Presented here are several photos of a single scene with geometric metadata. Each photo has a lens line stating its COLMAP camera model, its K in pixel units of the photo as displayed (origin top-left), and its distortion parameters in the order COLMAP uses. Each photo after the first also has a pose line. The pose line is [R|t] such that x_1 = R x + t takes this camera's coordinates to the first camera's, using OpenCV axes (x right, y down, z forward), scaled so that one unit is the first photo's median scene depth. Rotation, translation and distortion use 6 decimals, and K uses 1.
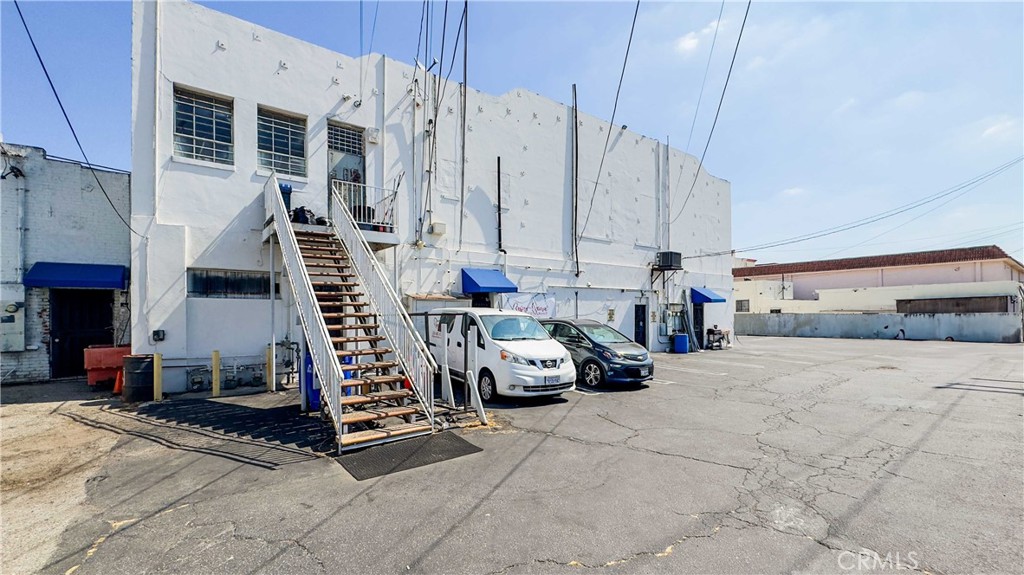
lens RADIAL K [[436.9, 0, 523.1], [0, 436.9, 309.9], [0, 0, 1]] dist [-0.002018, -0.000140]
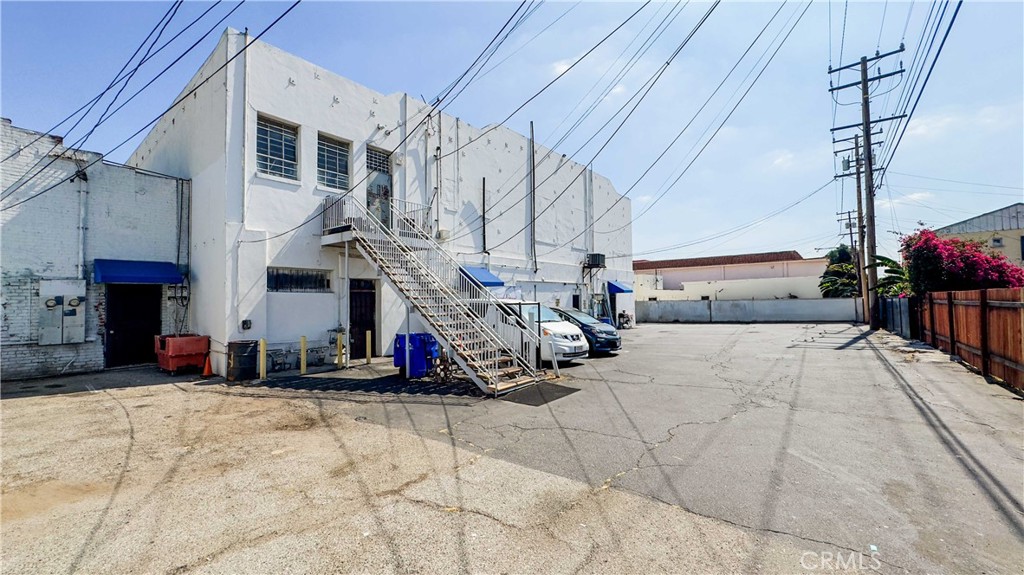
lens RADIAL K [[406.9, 0, 512.0], [0, 406.9, 287.5], [0, 0, 1]] dist [-0.002718, -0.000070]
pose [[0.973560, -0.000571, 0.228429, -0.274001], [0.006860, 0.999619, -0.026737, -0.004975], [-0.228326, 0.027597, 0.973193, -0.160383]]
